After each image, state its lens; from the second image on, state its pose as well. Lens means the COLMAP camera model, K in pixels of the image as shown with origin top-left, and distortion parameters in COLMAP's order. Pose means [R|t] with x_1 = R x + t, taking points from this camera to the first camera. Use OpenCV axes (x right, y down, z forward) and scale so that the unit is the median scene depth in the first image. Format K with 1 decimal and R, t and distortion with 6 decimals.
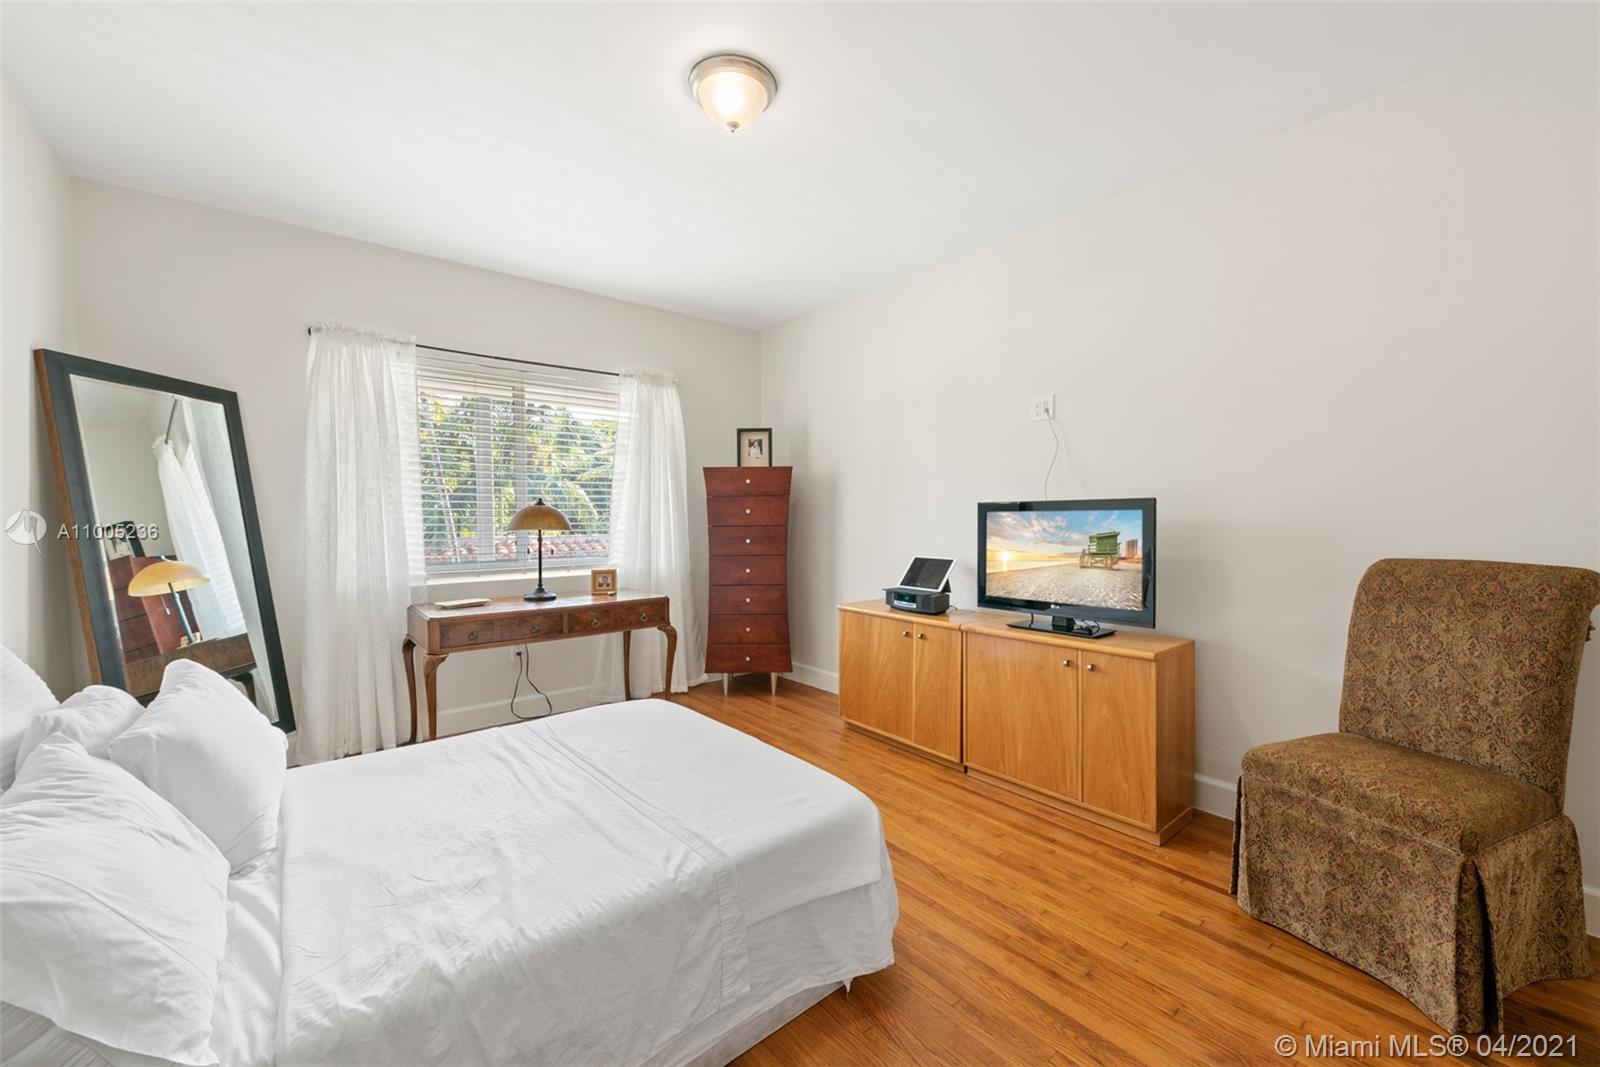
lens RADIAL K [[634.7, 0, 800.0], [0, 634.7, 533.5], [0, 0, 1]] dist [0.003262, 0.000080]
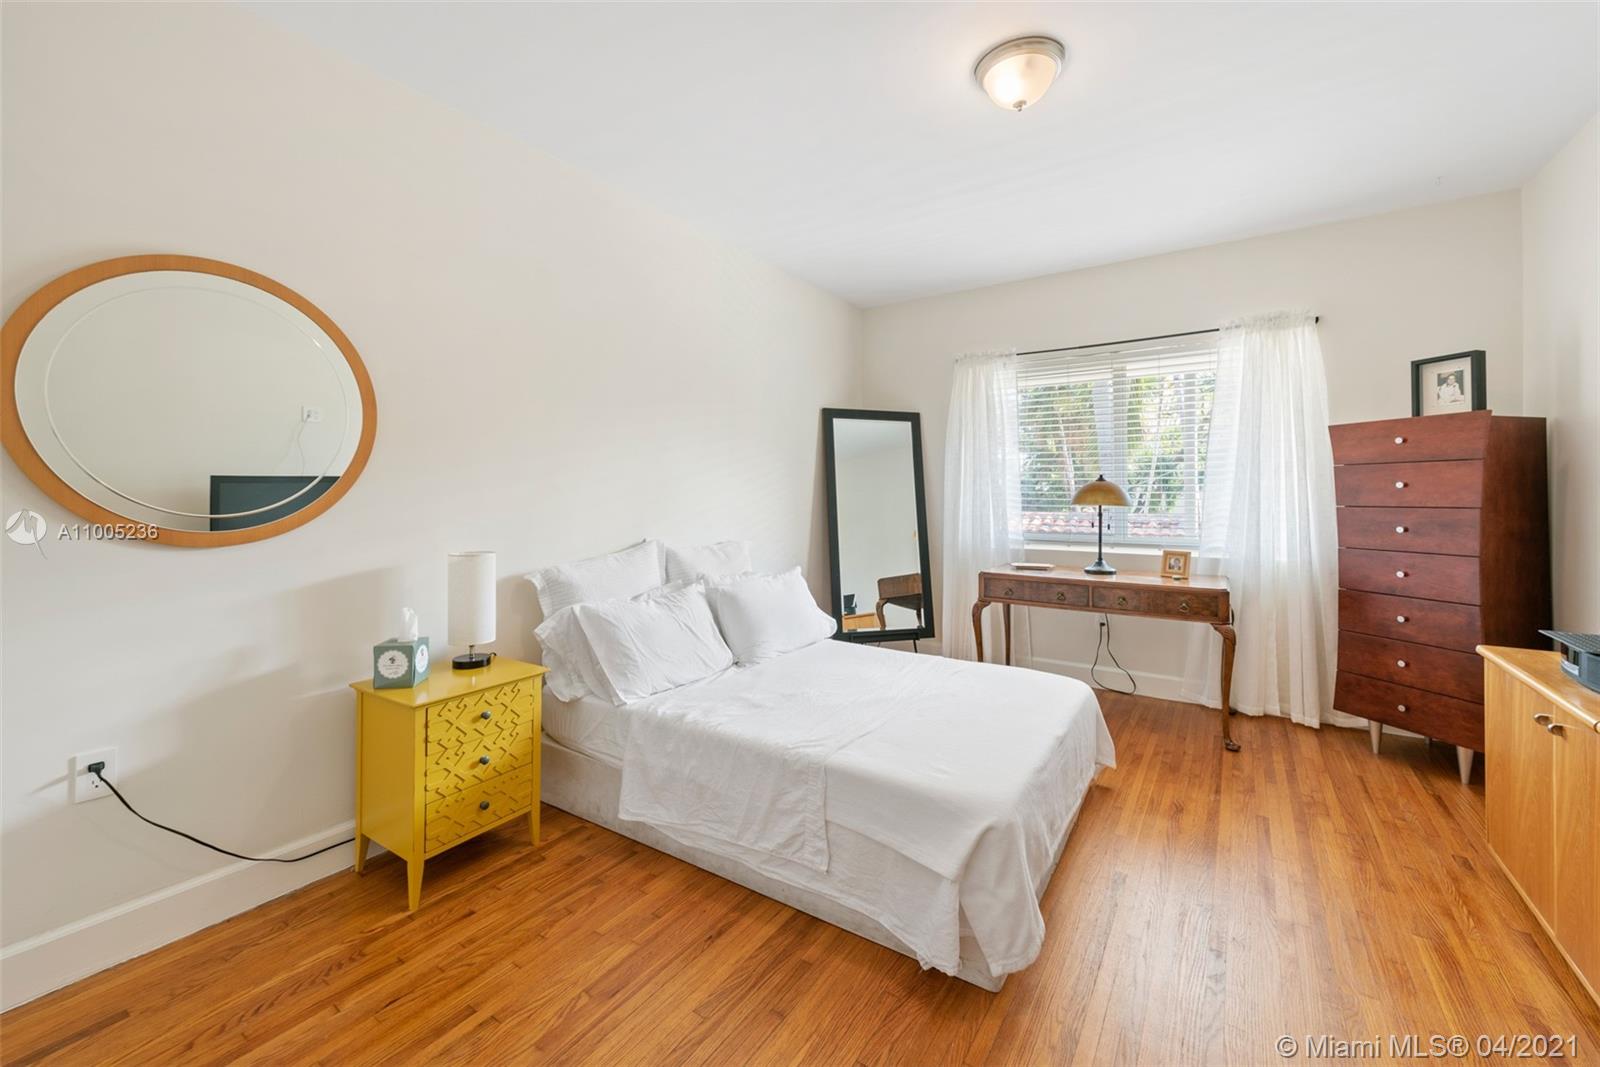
lens RADIAL K [[648.9, 0, 798.8], [0, 648.9, 488.2], [0, 0, 1]] dist [0.007717, -0.000046]
pose [[0.273698, -0.003701, -0.961808, 0.471058], [-0.026940, 0.999571, -0.011513, -0.008016], [0.961438, 0.029063, 0.273481, 0.238092]]
